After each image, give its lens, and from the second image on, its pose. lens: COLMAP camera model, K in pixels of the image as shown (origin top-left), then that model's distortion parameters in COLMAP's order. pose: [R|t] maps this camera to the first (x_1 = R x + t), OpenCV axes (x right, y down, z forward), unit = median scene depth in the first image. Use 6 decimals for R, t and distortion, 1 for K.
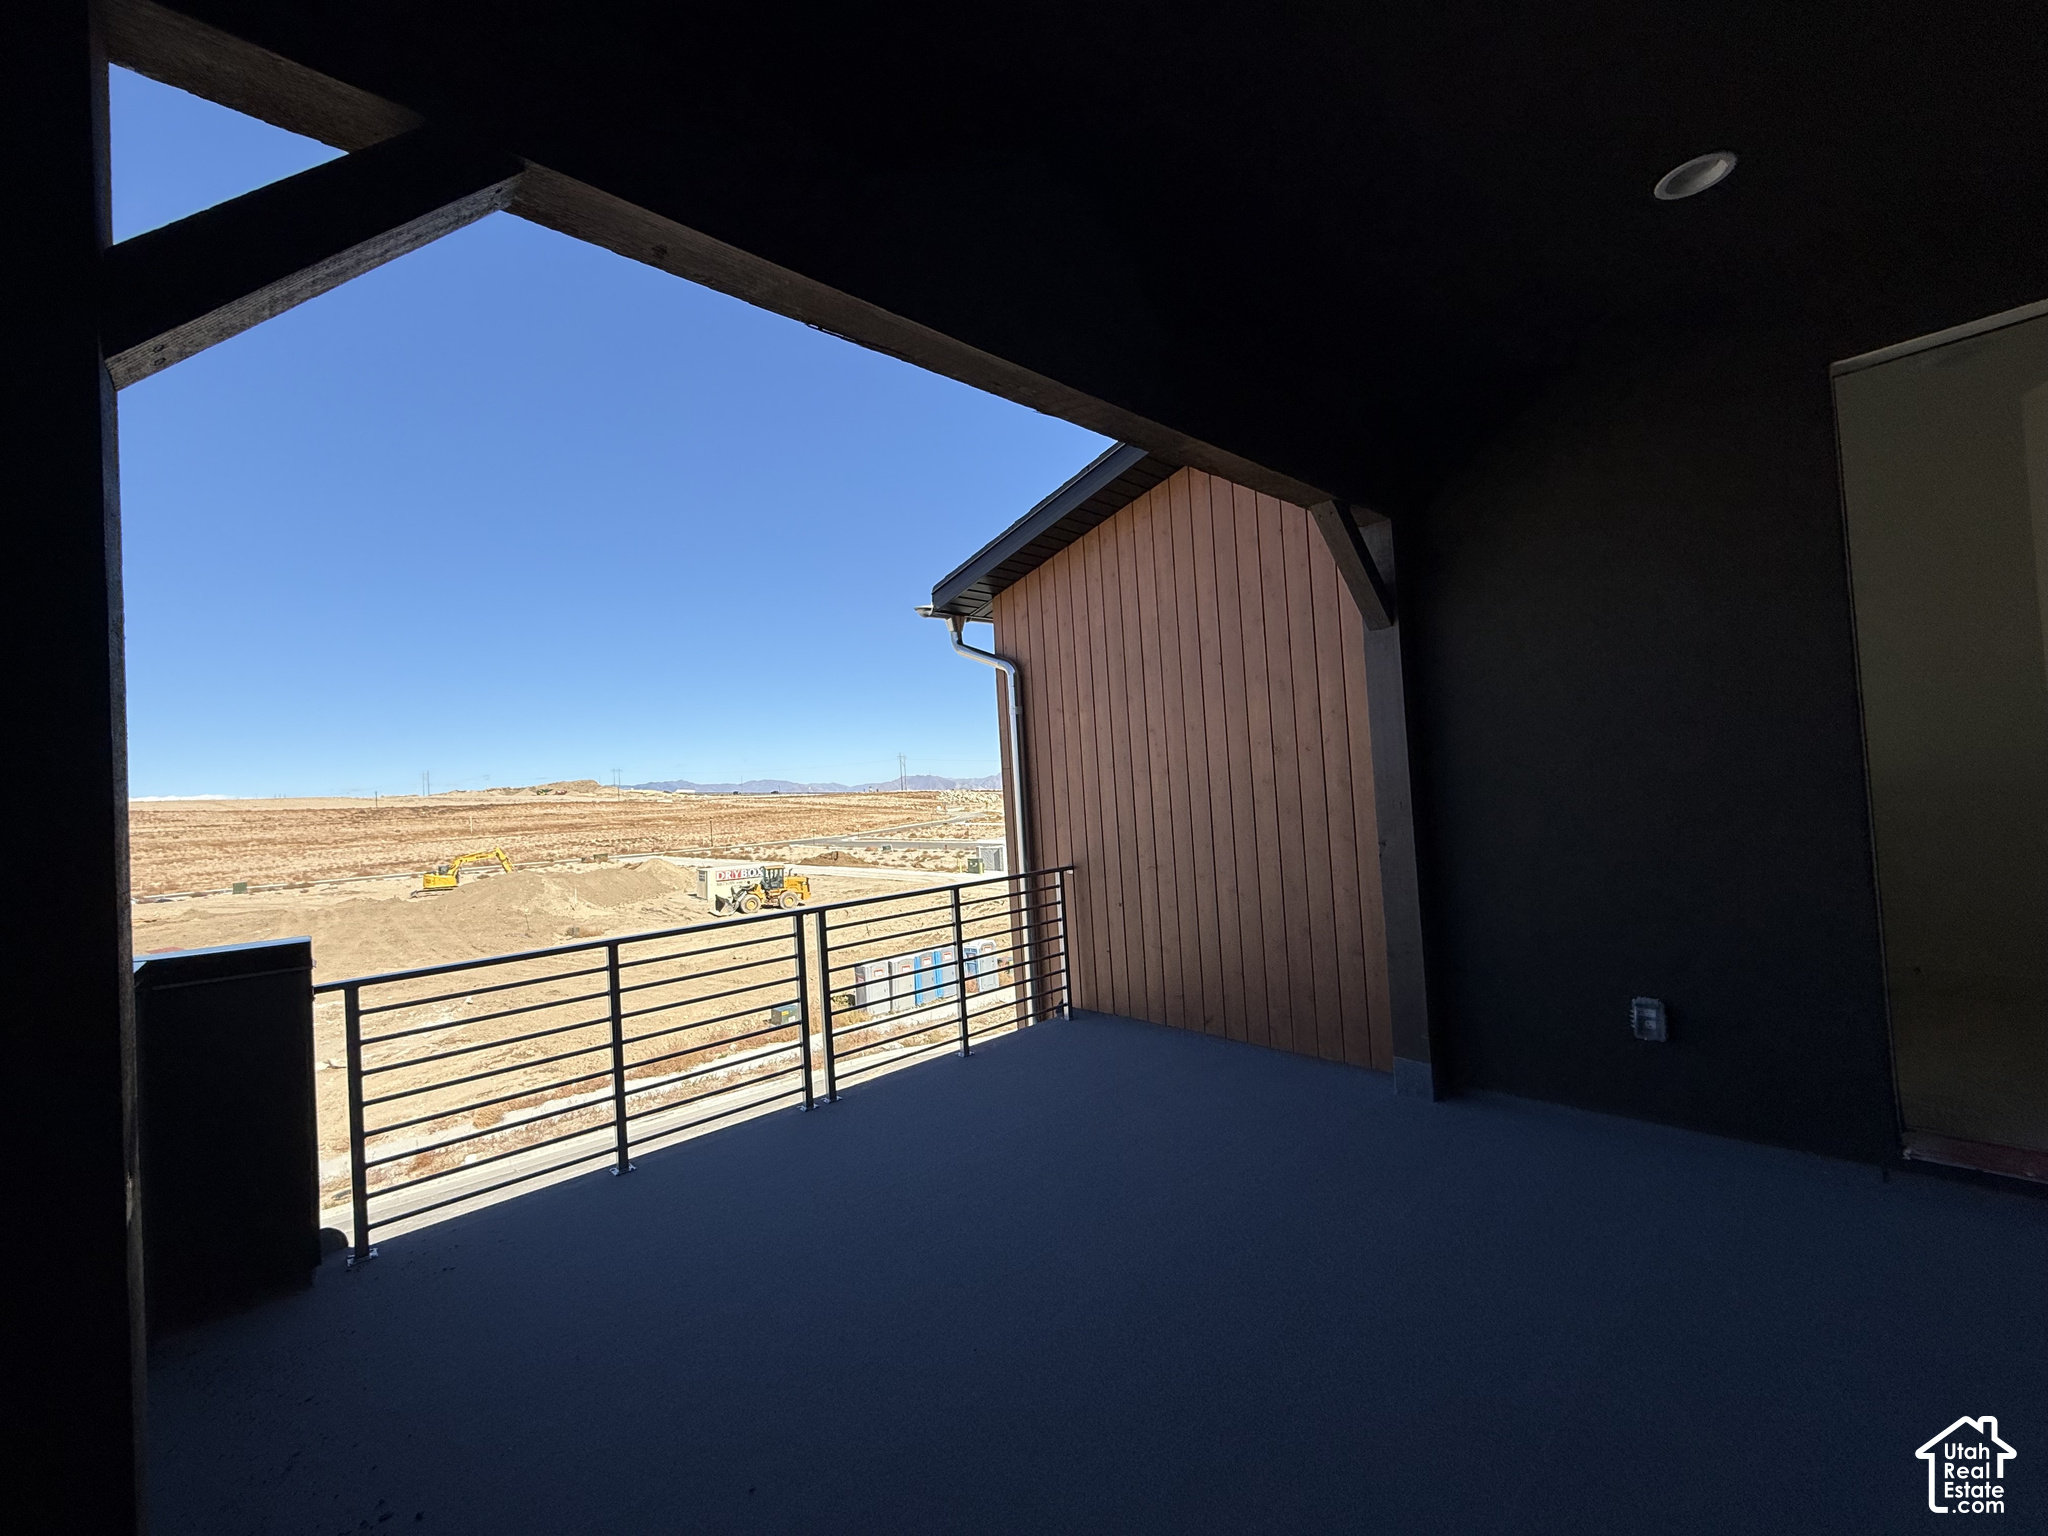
lens RADIAL K [[829.1, 0, 1024.0], [0, 829.1, 768.0], [0, 0, 1]] dist [0.012993, 0.000000]
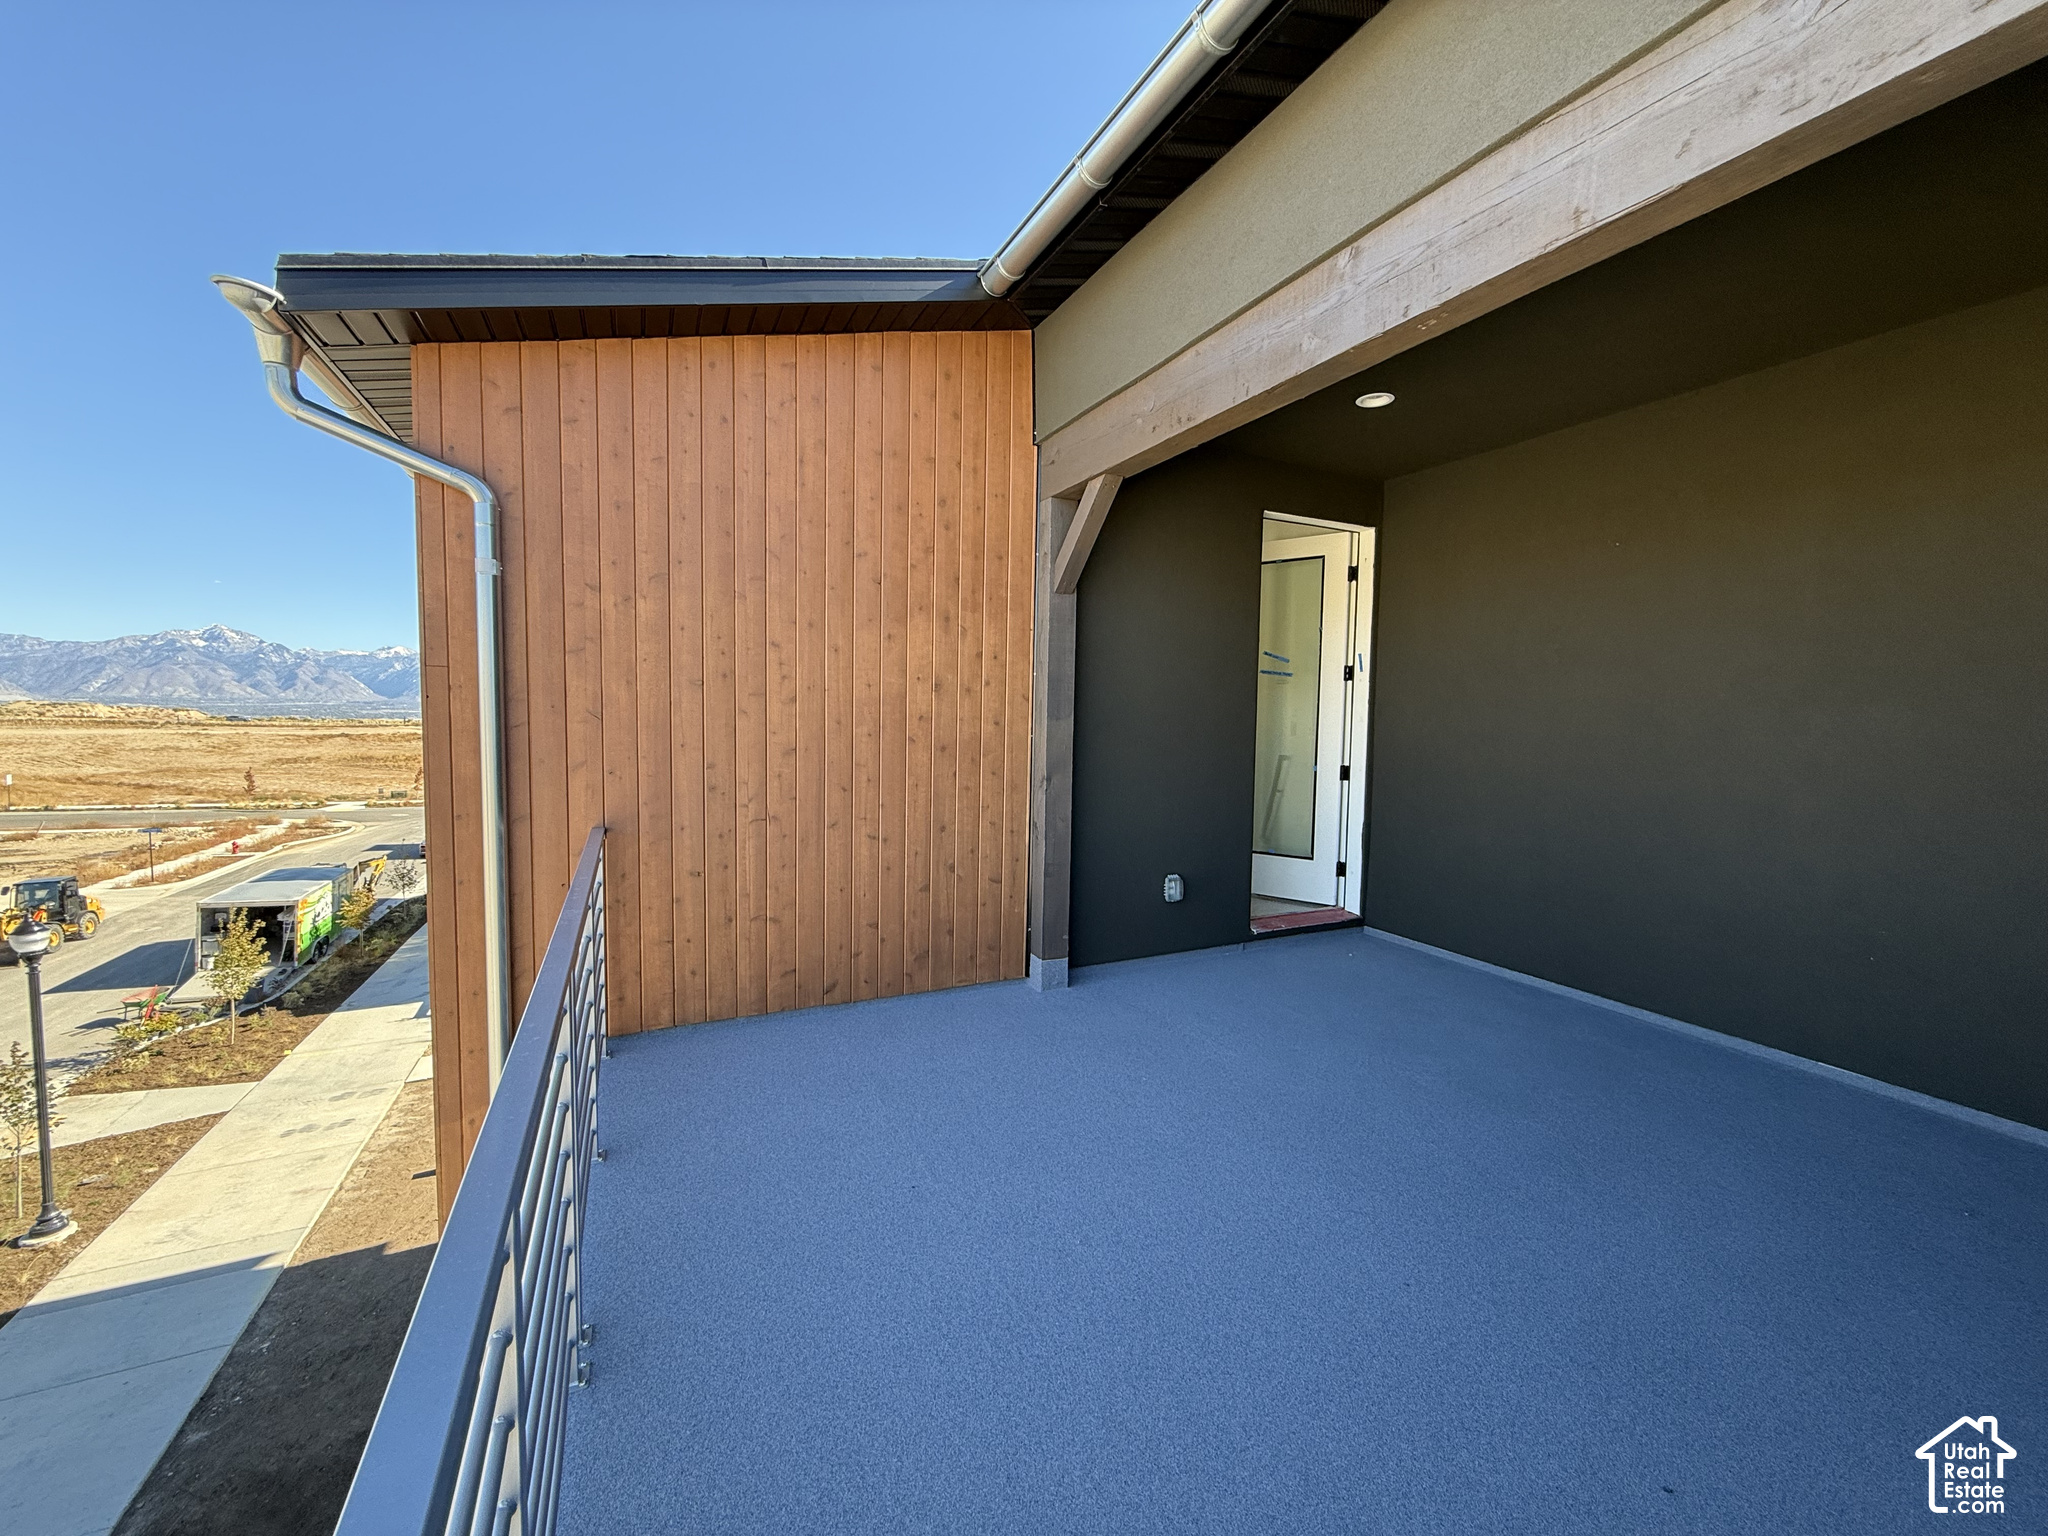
lens RADIAL K [[829.1, 0, 1024.0], [0, 829.1, 768.0], [0, 0, 1]] dist [0.012993, 0.000000]
pose [[0.301952, 0.004950, 0.953310, -0.503788], [-0.057754, 0.998245, 0.013110, 0.046379], [-0.951572, -0.059016, 0.301708, 0.514918]]
